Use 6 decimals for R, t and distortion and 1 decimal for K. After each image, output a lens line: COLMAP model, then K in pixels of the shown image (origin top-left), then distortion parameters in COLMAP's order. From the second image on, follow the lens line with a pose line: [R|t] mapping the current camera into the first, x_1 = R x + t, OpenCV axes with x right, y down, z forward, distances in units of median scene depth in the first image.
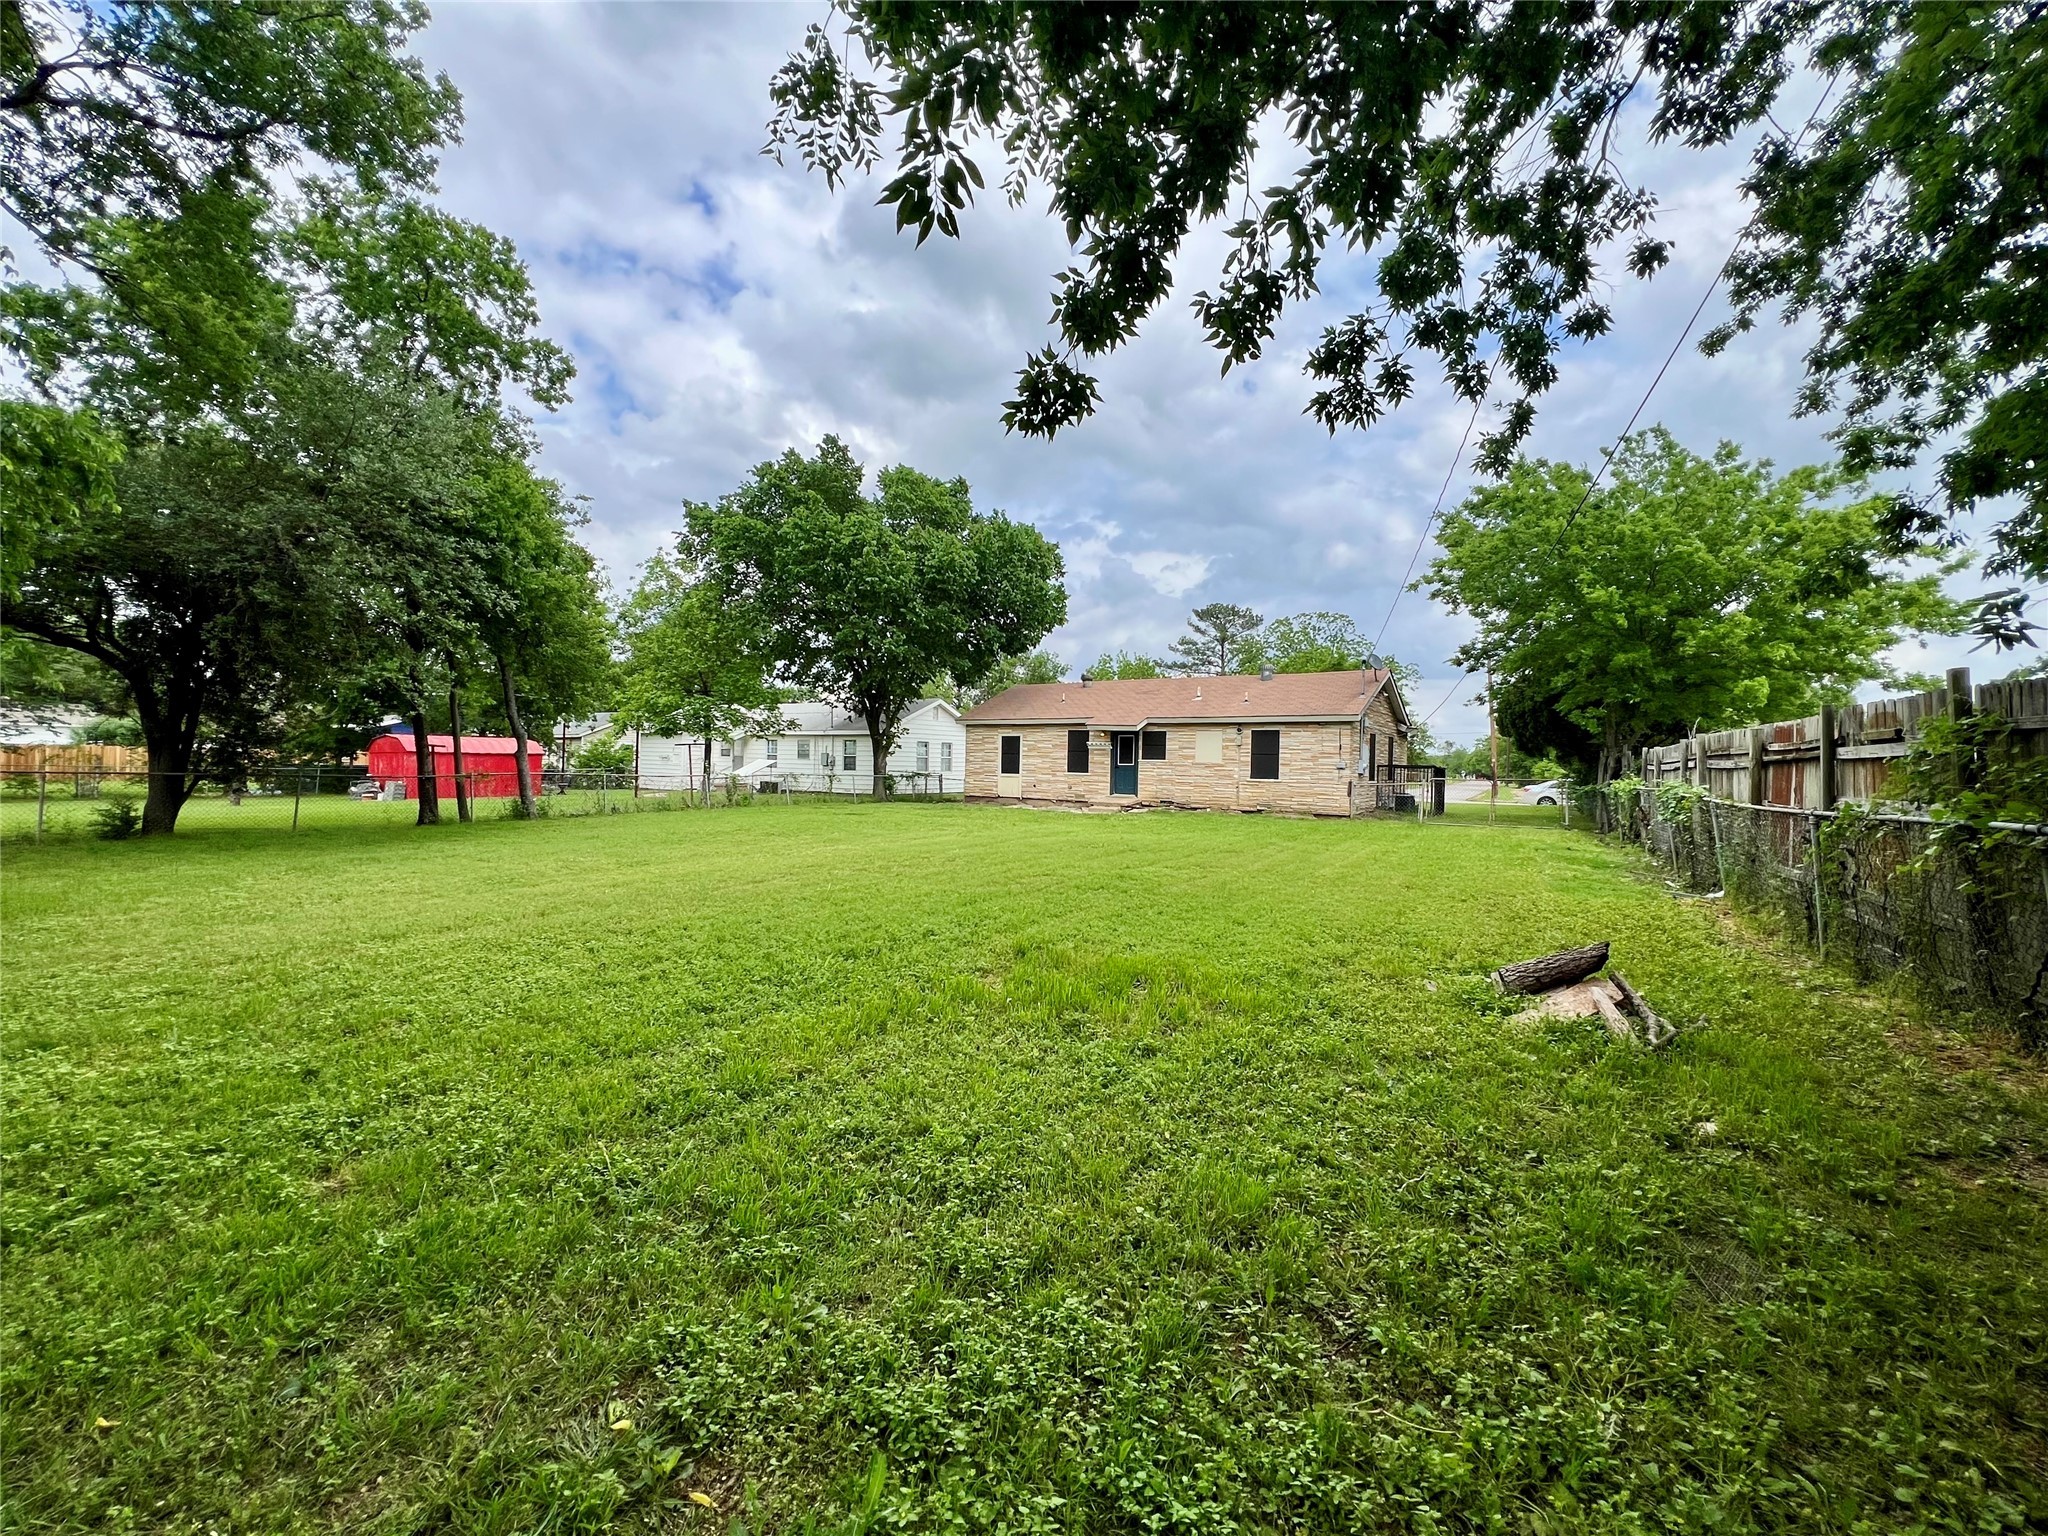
lens RADIAL K [[825.0, 0, 1024.2], [0, 825.0, 768.2], [0, 0, 1]] dist [-0.002782, 0.000173]
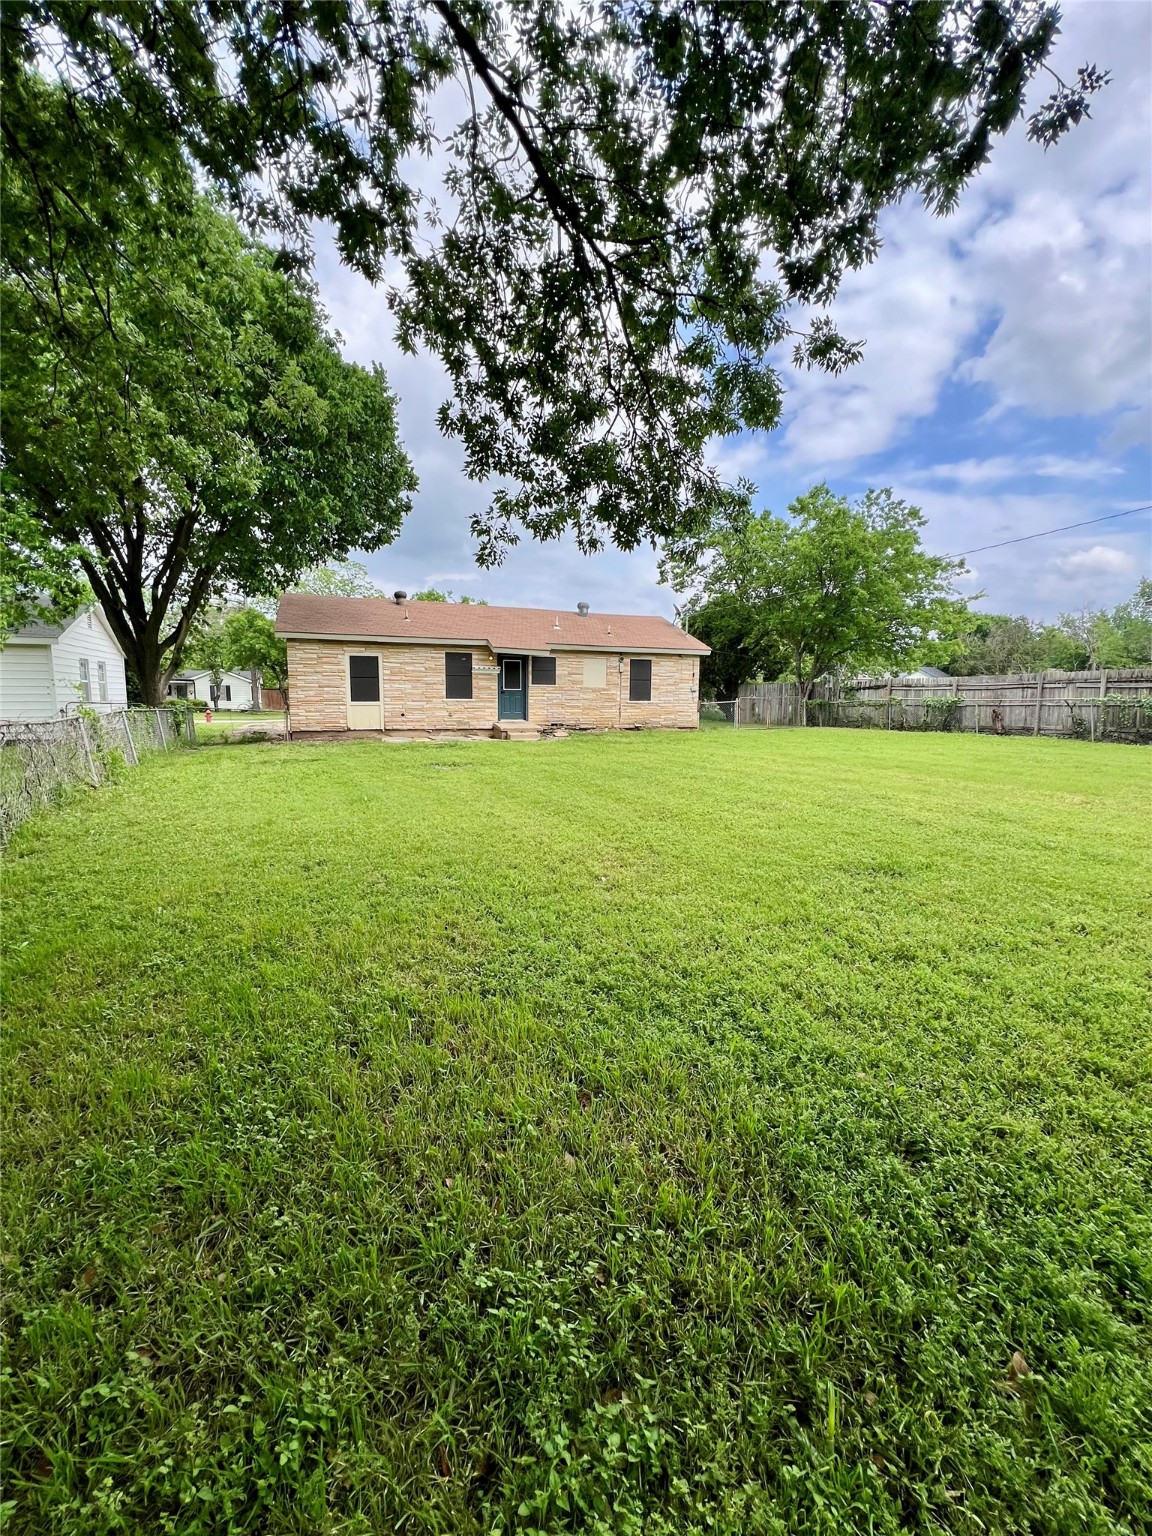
lens RADIAL K [[618.8, 0, 576.0], [0, 618.8, 767.7], [0, 0, 1]] dist [-0.002782, 0.000173]
pose [[0.551727, -0.110772, 0.826636, -0.466809], [0.009133, 0.991884, 0.126820, -0.004722], [-0.833975, -0.062421, 0.548261, 0.519522]]
